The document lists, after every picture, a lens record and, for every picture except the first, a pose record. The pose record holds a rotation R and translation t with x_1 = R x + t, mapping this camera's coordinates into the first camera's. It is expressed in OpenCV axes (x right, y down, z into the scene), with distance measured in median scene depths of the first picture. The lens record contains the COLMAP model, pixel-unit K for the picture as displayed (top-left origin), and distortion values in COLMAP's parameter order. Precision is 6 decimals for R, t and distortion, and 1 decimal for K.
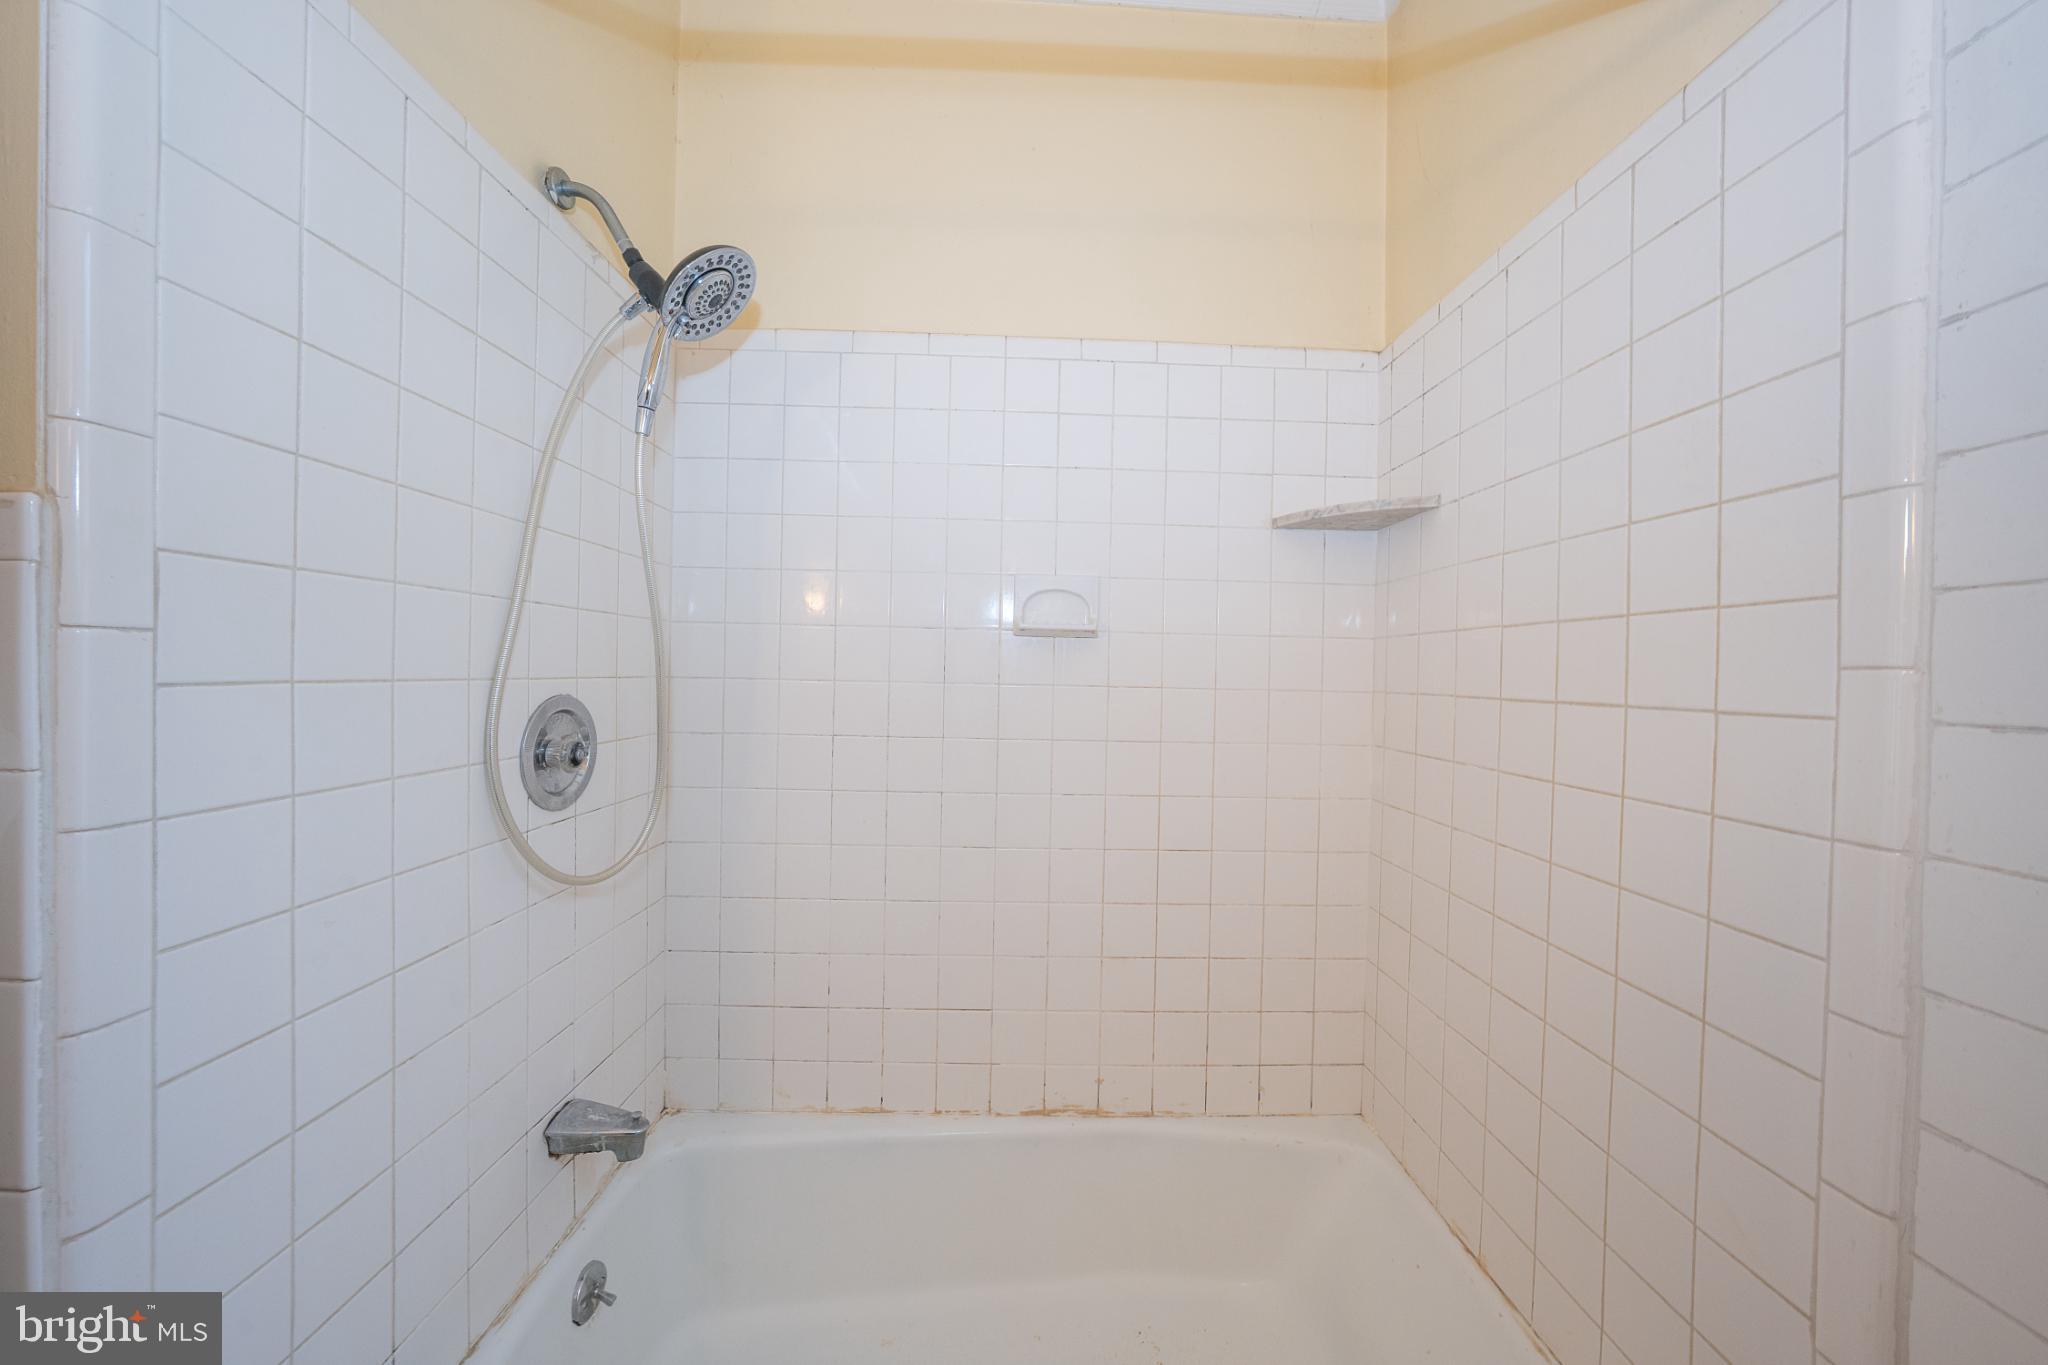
lens RADIAL K [[702.8, 0, 1027.8], [0, 702.8, 678.5], [0, 0, 1]] dist [-0.024027, 0.003576]
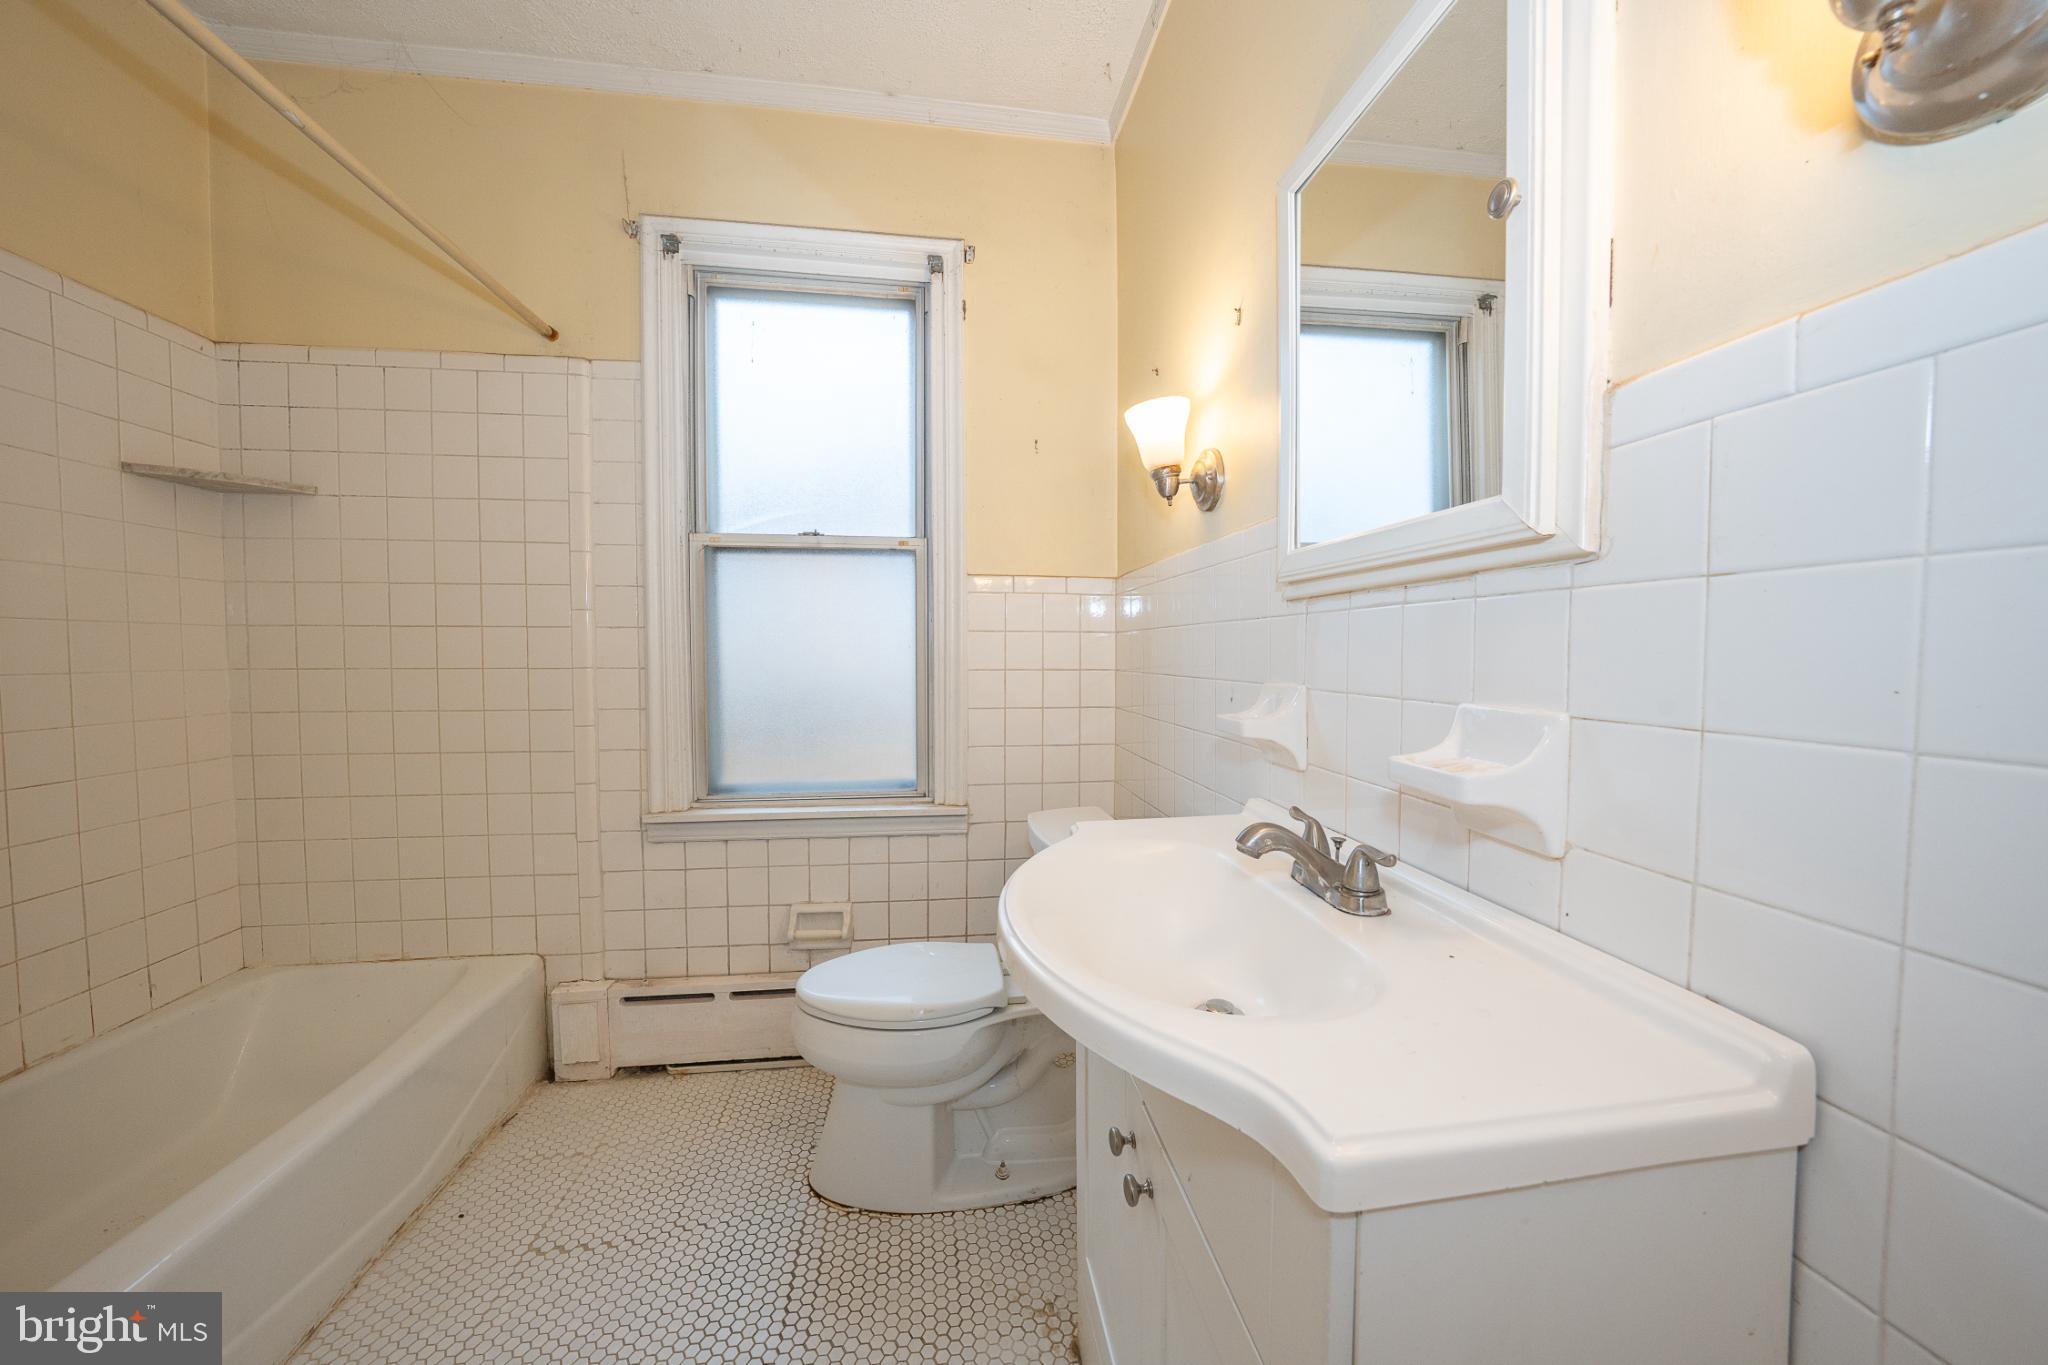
lens RADIAL K [[702.8, 0, 1025.9], [0, 702.8, 674.6], [0, 0, 1]] dist [-0.024027, 0.003576]
pose [[-0.114097, -0.050976, 0.992161, -0.863881], [0.006556, 0.998622, 0.052062, 0.052033], [-0.993448, 0.012445, -0.113605, -0.255495]]
